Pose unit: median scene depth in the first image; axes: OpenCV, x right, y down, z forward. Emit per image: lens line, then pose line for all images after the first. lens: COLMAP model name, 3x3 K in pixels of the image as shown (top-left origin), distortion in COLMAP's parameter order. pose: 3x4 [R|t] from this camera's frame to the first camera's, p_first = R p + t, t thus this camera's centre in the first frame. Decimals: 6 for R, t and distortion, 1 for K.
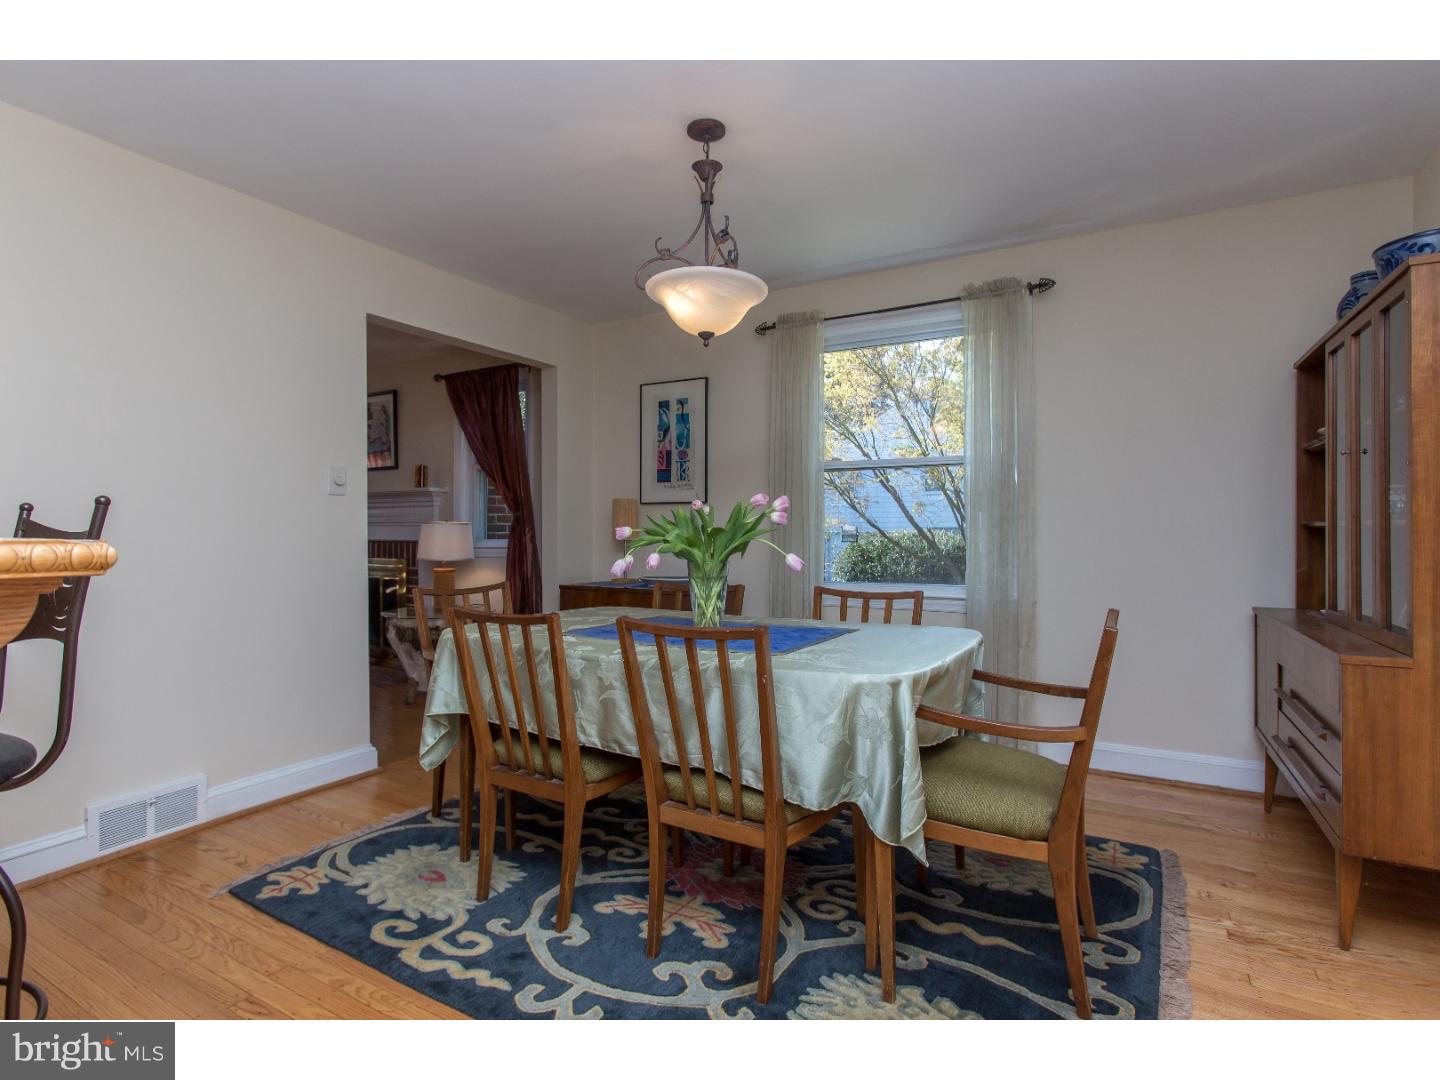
lens RADIAL K [[711.3, 0, 721.6], [0, 711.3, 537.6], [0, 0, 1]] dist [-0.001847, -0.000036]
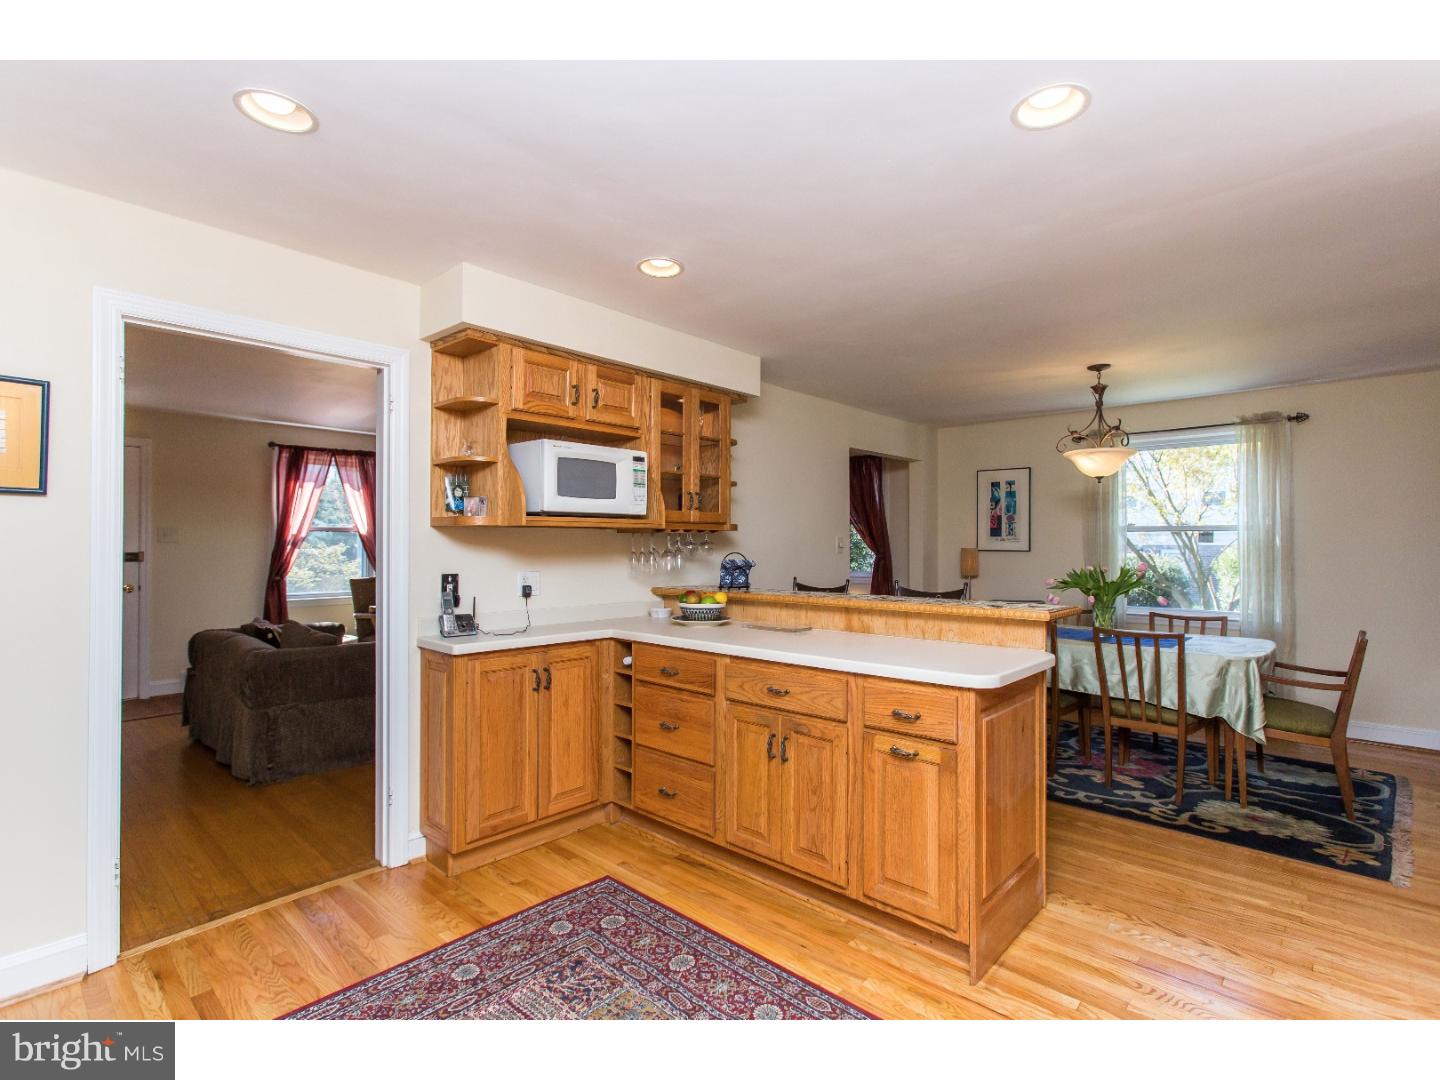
lens RADIAL K [[685.7, 0, 721.9], [0, 685.7, 537.2], [0, 0, 1]] dist [-0.000306, 0.000172]
pose [[0.974140, -0.001977, -0.225938, -0.609473], [-0.001826, 0.999860, -0.016619, -0.099781], [0.225939, 0.016602, 0.974000, -1.021106]]
